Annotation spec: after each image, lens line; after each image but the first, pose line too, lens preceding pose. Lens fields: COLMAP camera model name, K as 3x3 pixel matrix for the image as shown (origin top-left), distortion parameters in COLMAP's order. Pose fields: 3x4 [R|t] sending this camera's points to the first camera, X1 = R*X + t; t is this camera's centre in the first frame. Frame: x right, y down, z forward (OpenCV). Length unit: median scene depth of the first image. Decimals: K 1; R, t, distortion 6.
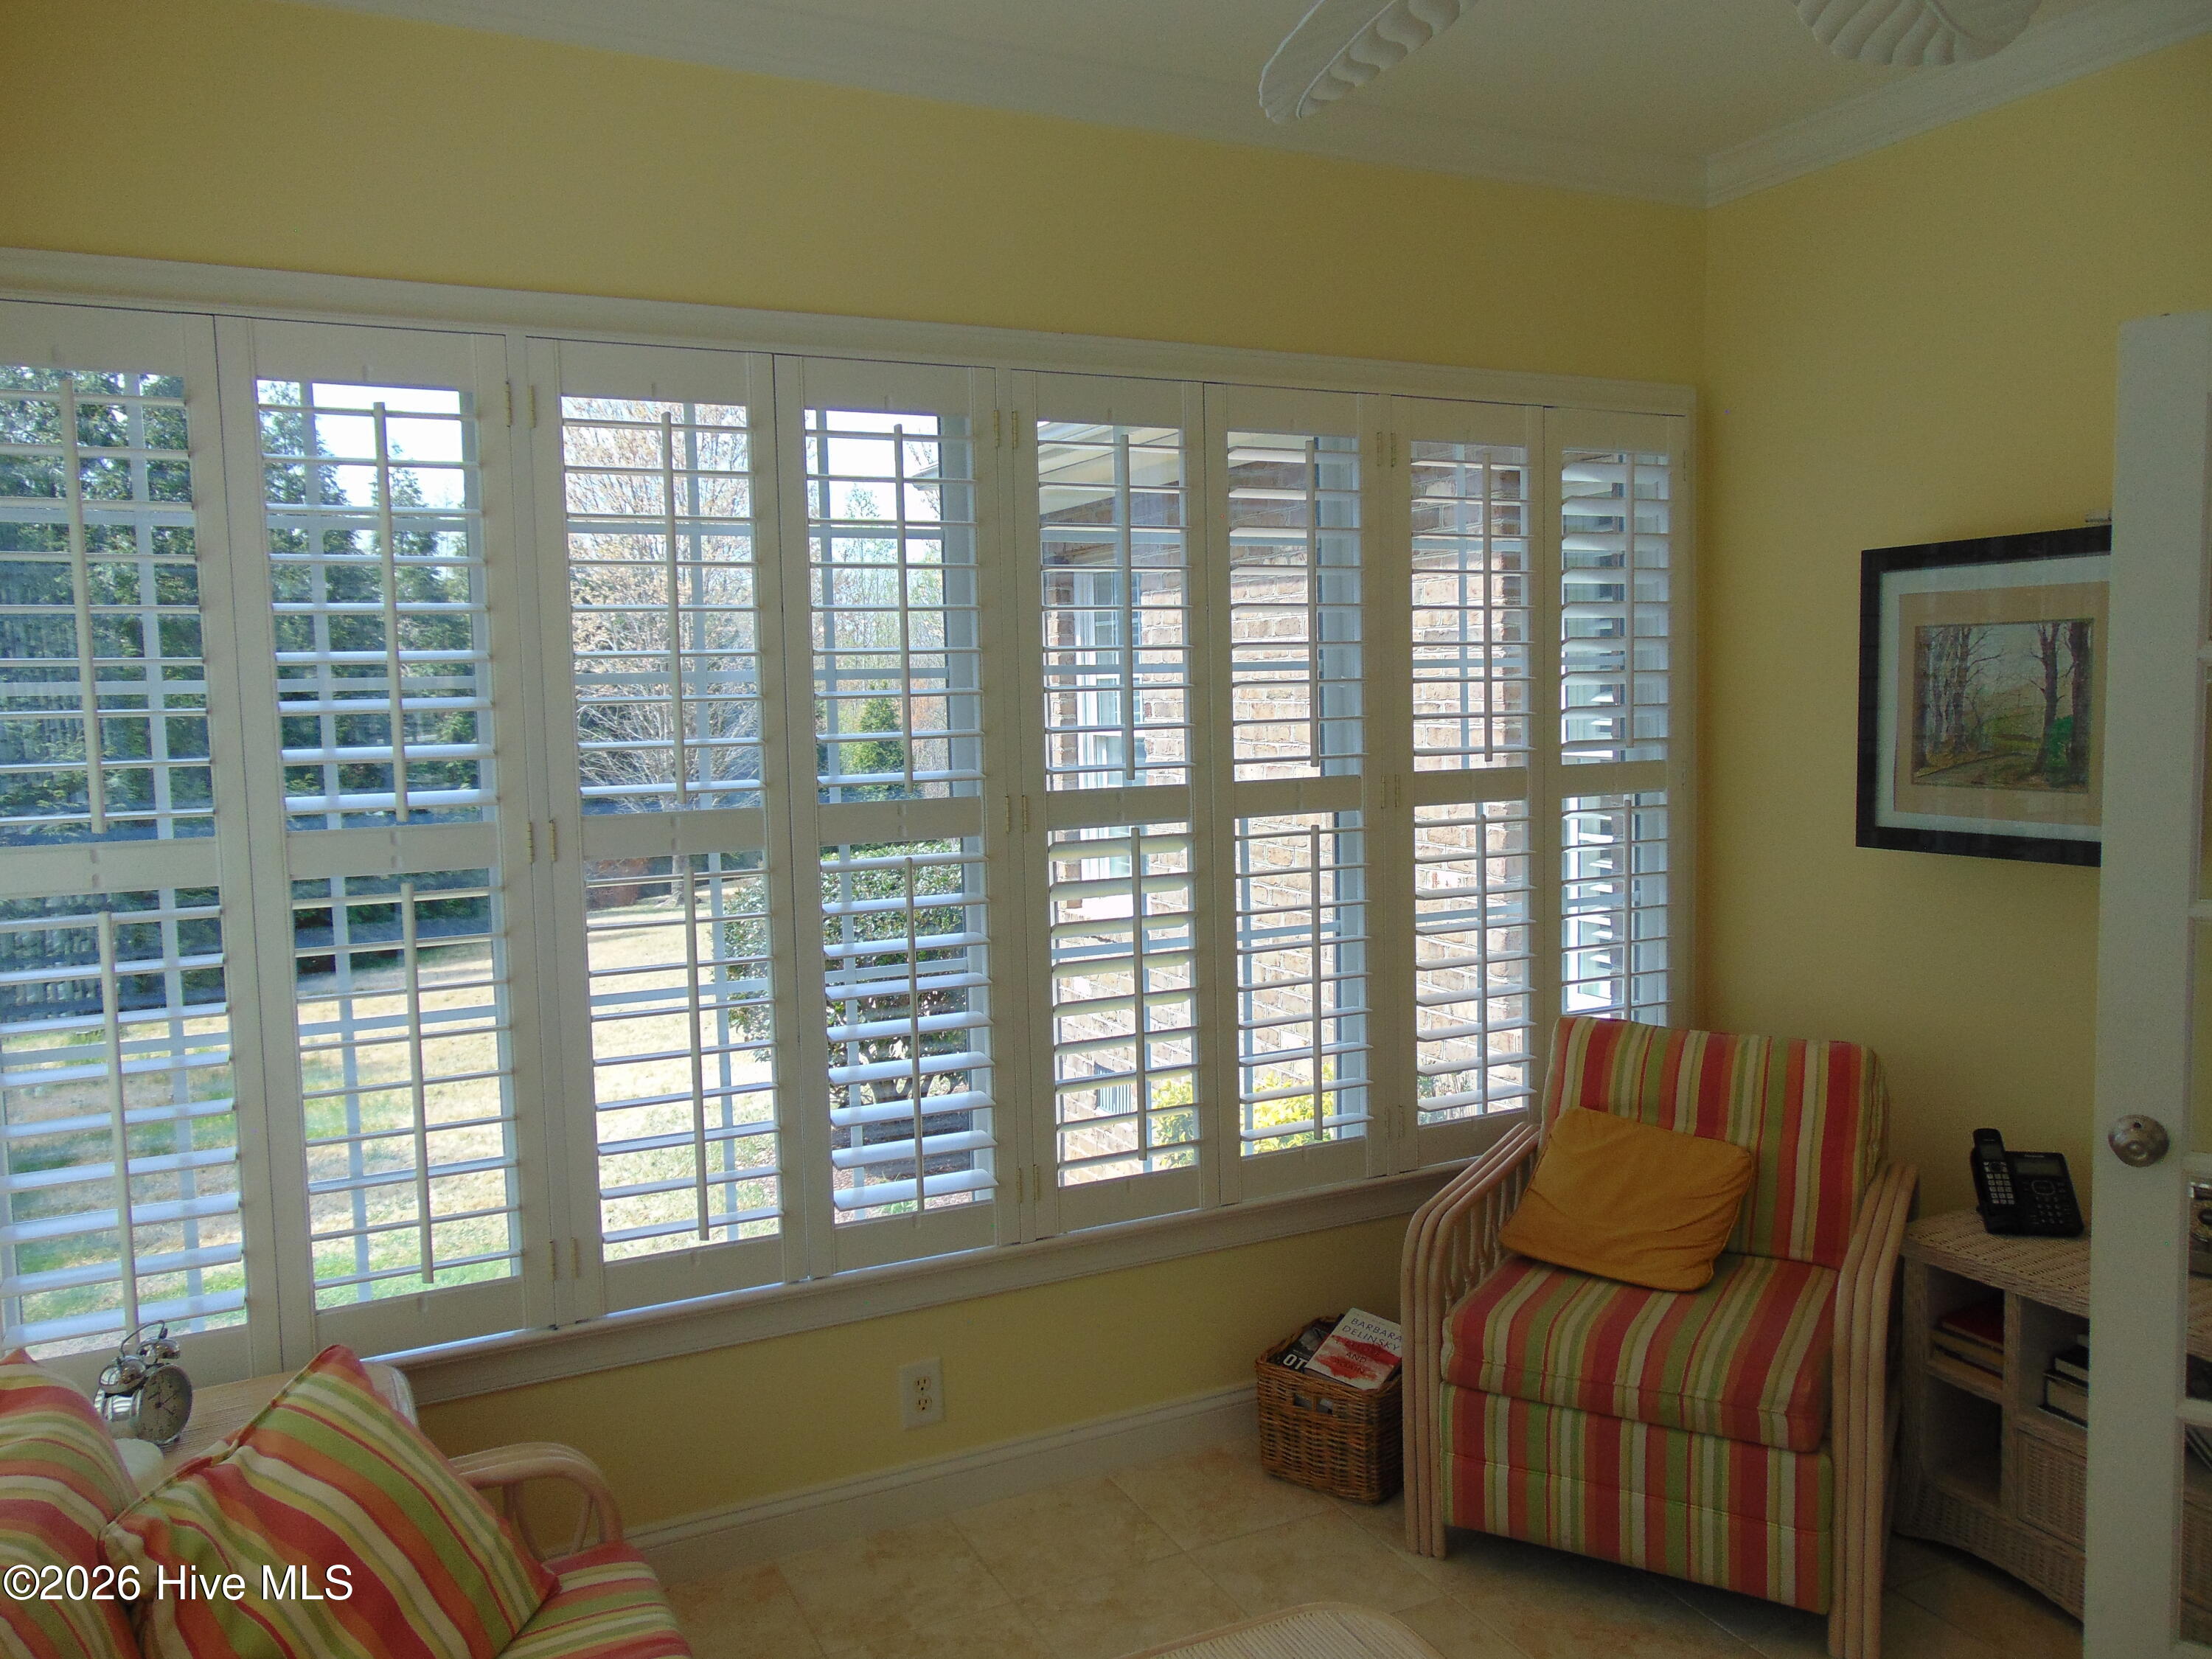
lens RADIAL K [[1674.7, 0, 1100.7], [0, 1674.7, 824.5], [0, 0, 1]] dist [0.000520, 0.040686]
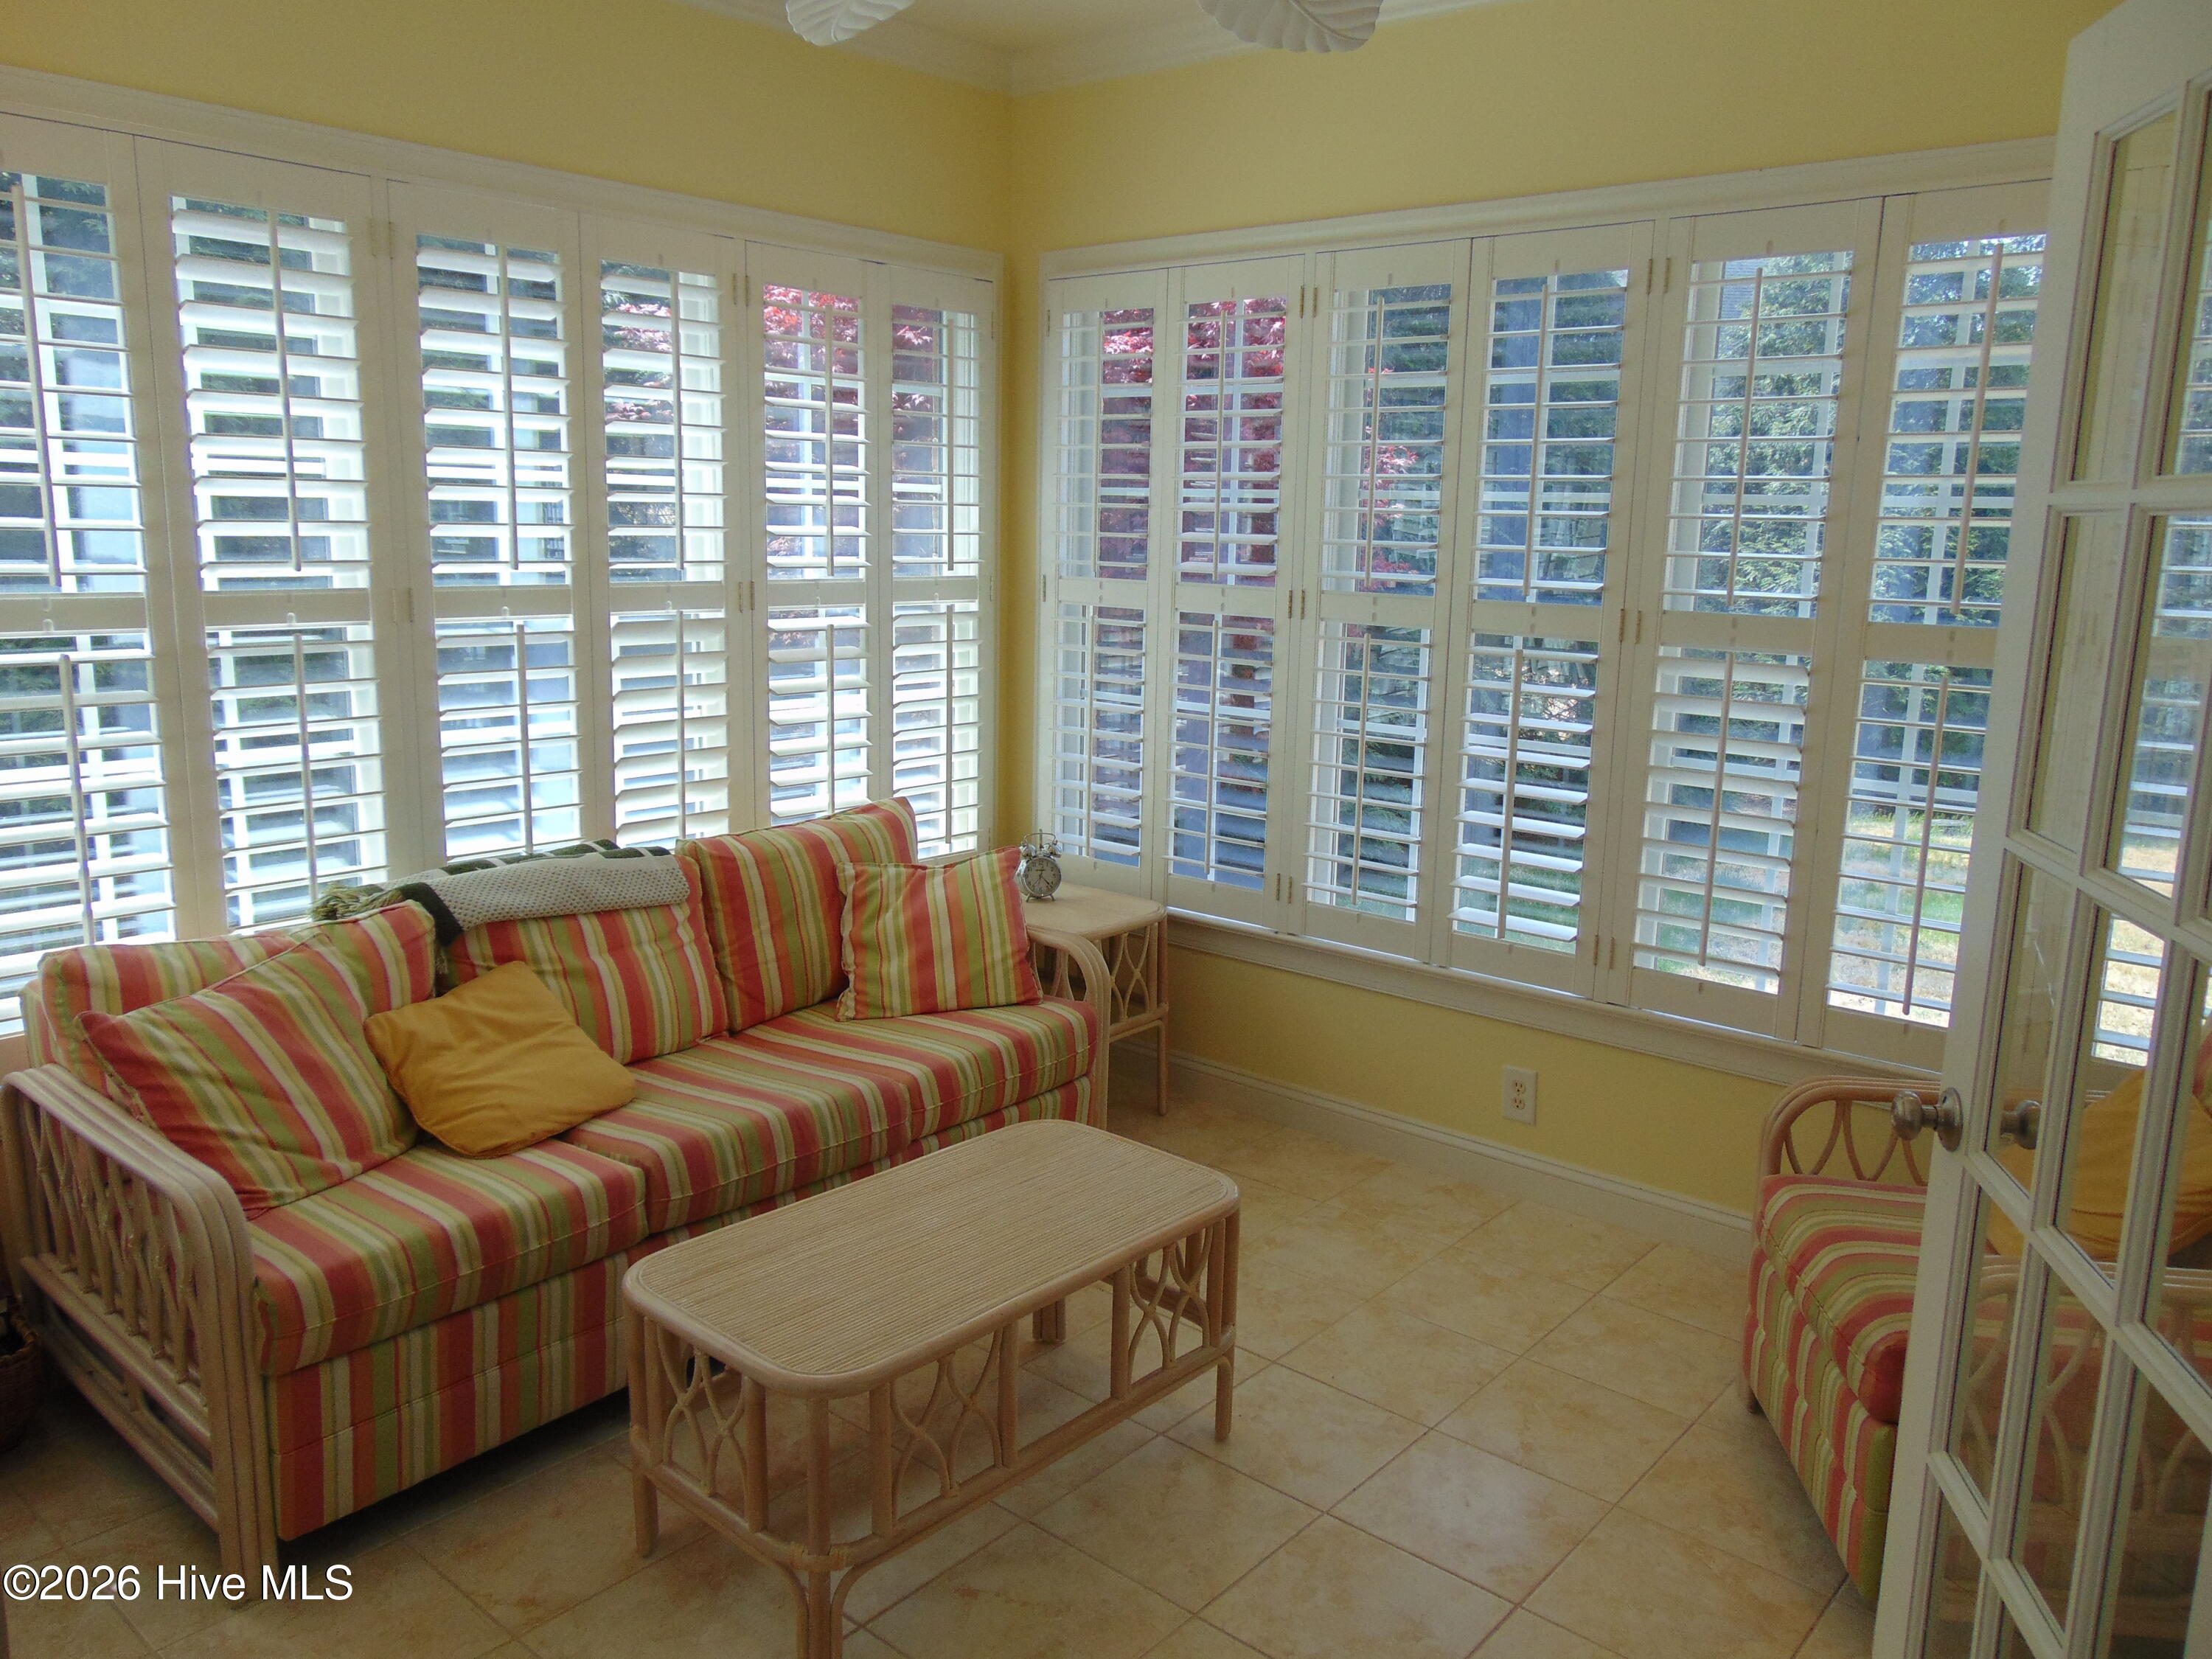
lens RADIAL K [[1674.7, 0, 1100.7], [0, 1674.7, 824.5], [0, 0, 1]] dist [0.000520, 0.040686]
pose [[0.391077, 0.209913, -0.896100, 0.859256], [-0.091619, 0.977686, 0.189040, -0.057737], [0.915787, 0.008171, 0.401582, 0.237802]]
